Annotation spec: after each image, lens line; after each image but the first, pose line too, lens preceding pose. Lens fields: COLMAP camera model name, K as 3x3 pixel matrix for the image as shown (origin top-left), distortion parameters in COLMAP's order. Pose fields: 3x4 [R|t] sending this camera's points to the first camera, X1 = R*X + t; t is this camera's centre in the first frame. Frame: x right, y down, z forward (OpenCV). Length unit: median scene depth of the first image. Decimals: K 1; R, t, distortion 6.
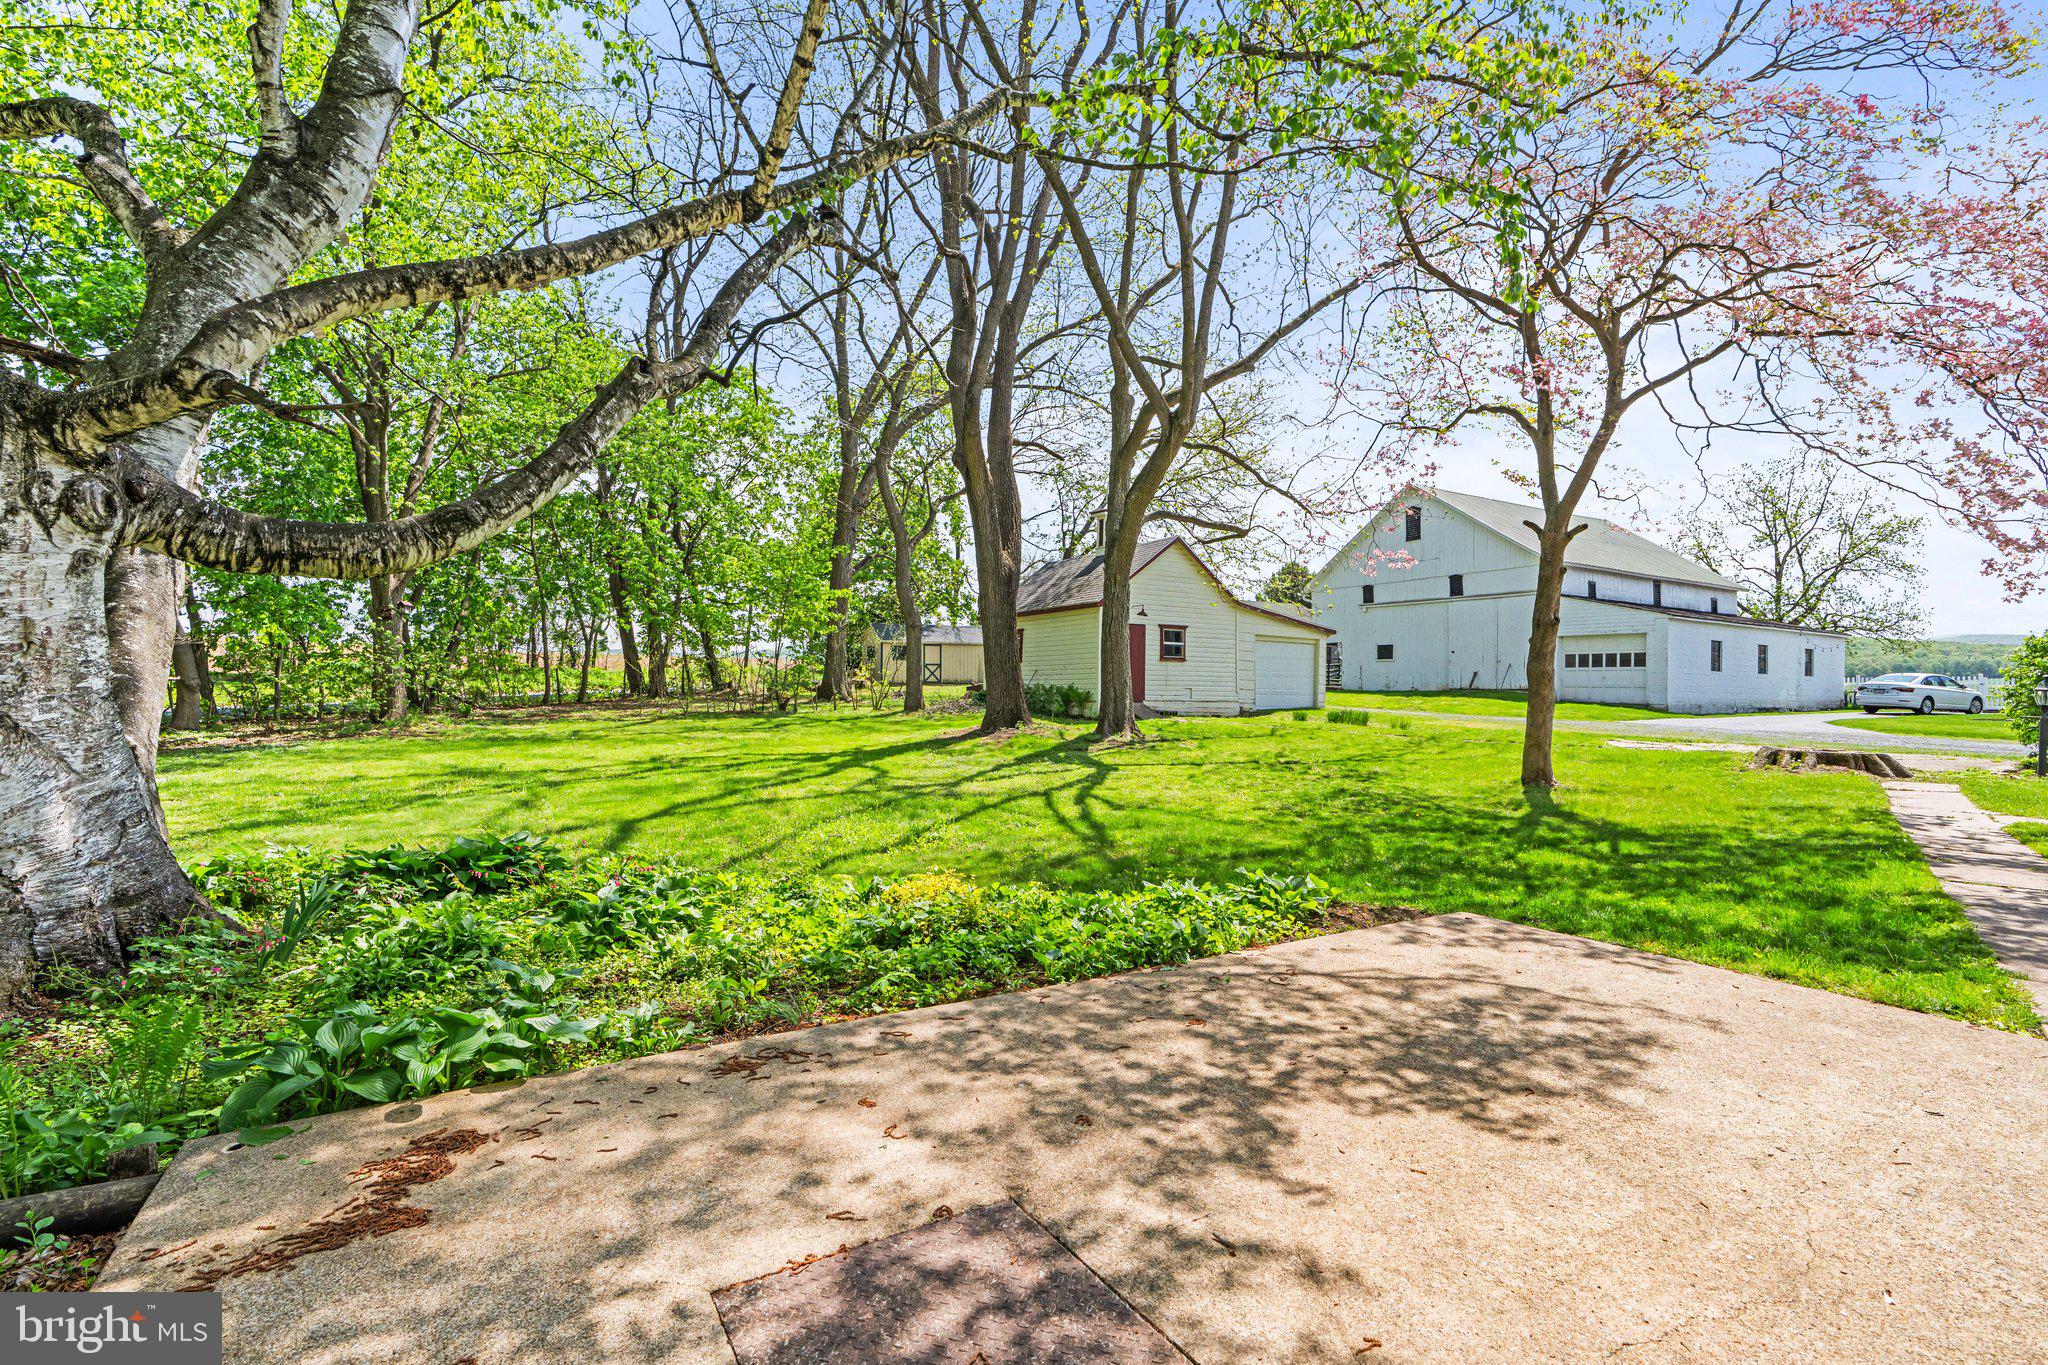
lens RADIAL K [[949.0, 0, 1018.7], [0, 949.0, 724.6], [0, 0, 1]] dist [-0.016769, 0.013463]
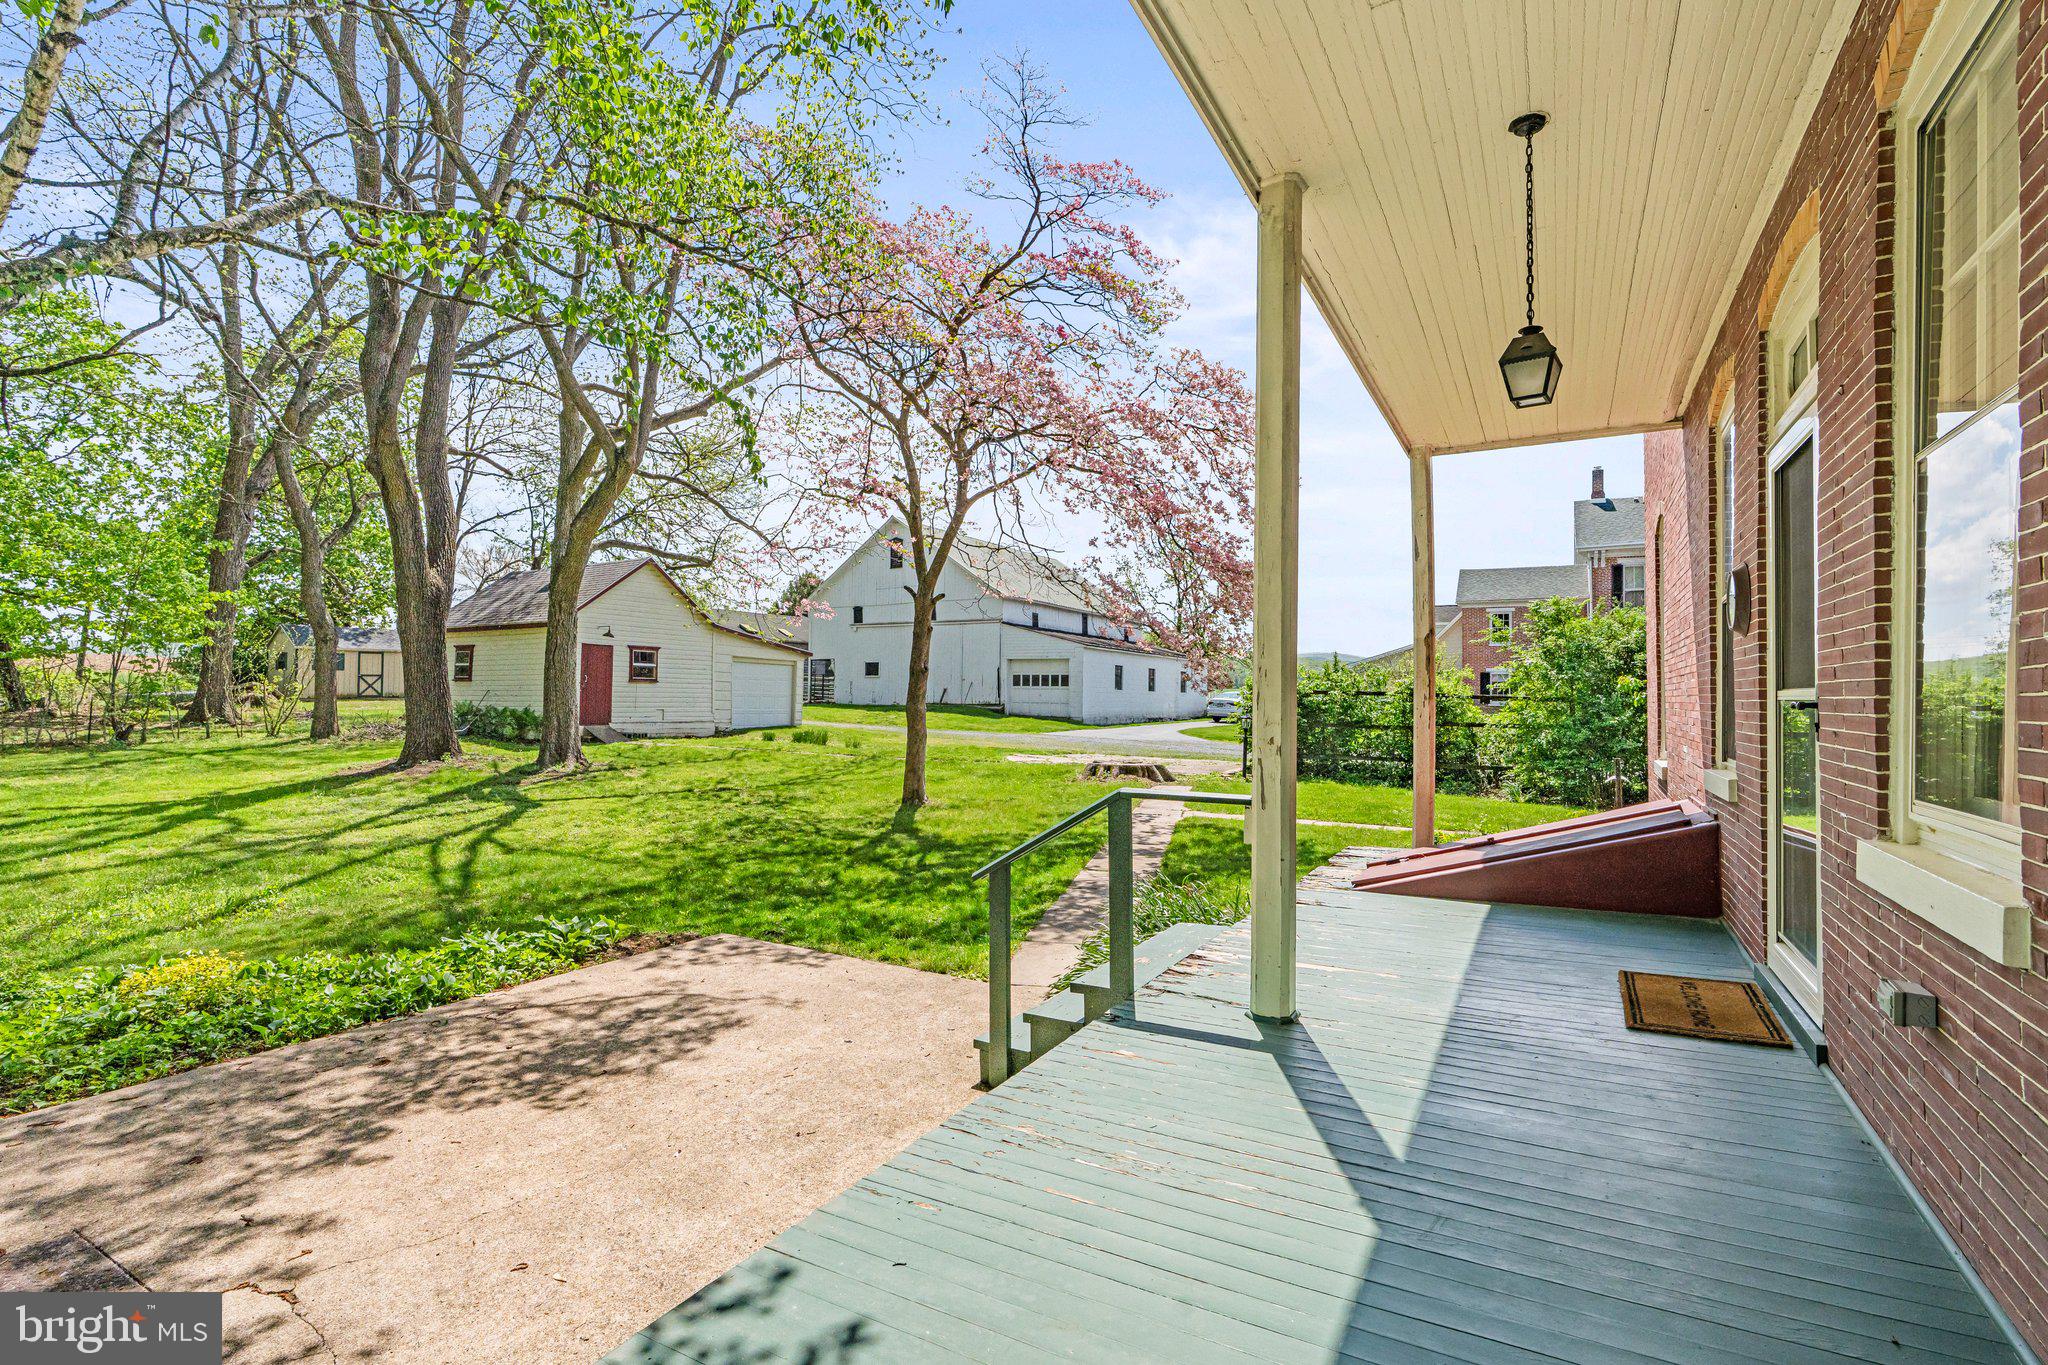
lens RADIAL K [[949.8, 0, 1034.9], [0, 949.8, 691.9], [0, 0, 1]] dist [-0.015607, 0.007047]
pose [[0.876199, 0.002057, 0.481945, 0.064920], [0.016772, 0.999255, -0.034756, -0.023529], [-0.481657, 0.038536, 0.875512, -0.102623]]
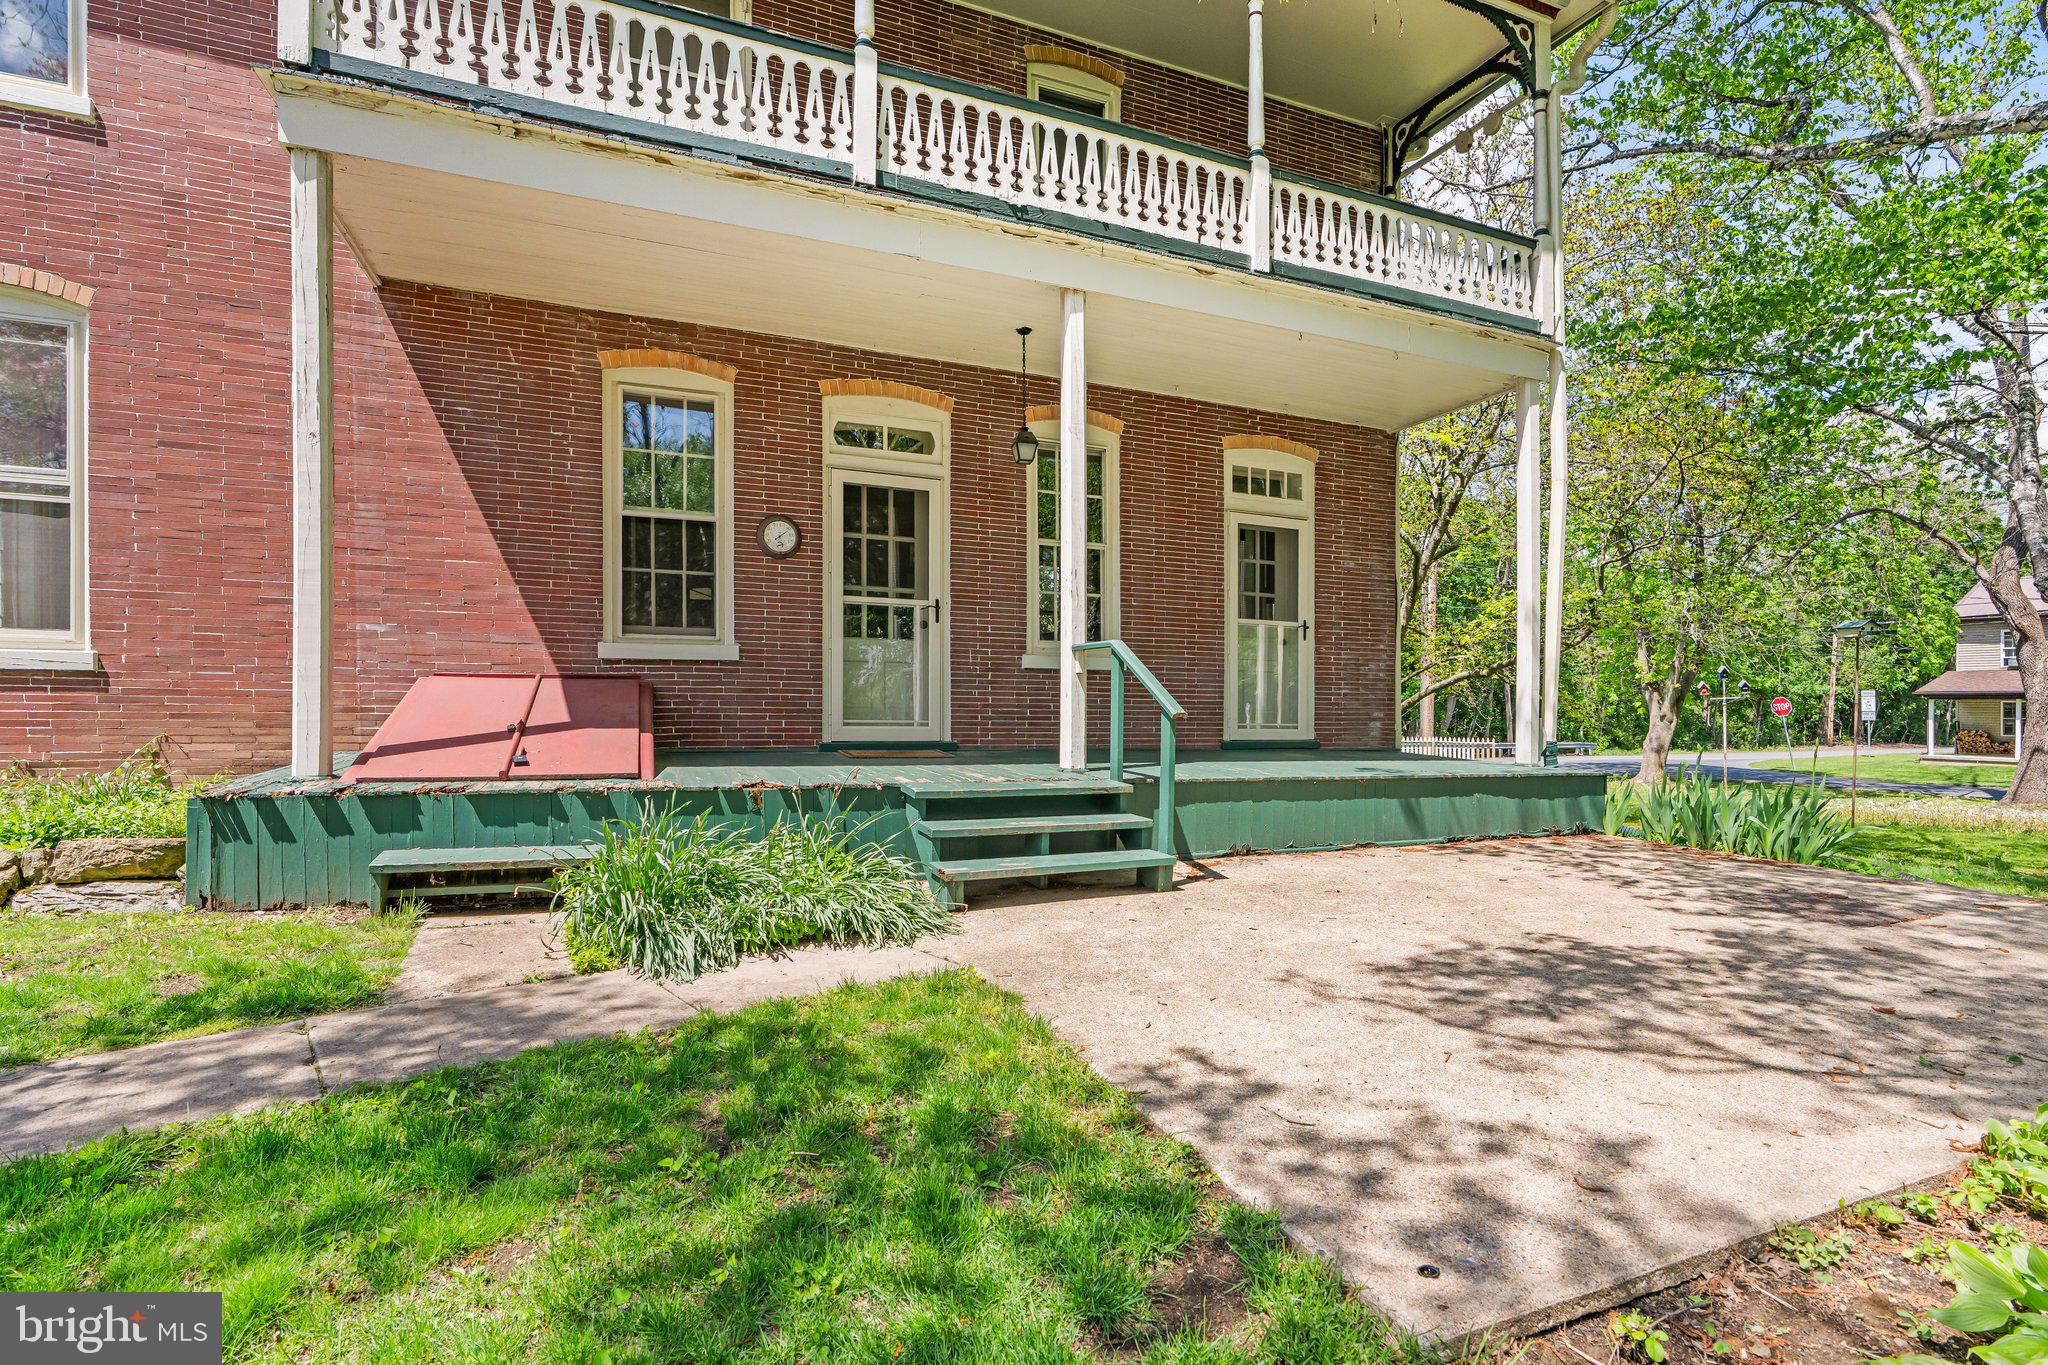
lens RADIAL K [[965.7, 0, 1027.9], [0, 965.7, 677.0], [0, 0, 1]] dist [-0.015753, 0.007016]
pose [[-0.984497, -0.015696, 0.174699, 0.159346], [-0.015405, 0.999877, 0.003023, 0.001071], [-0.174725, 0.000285, -0.984617, 0.389233]]
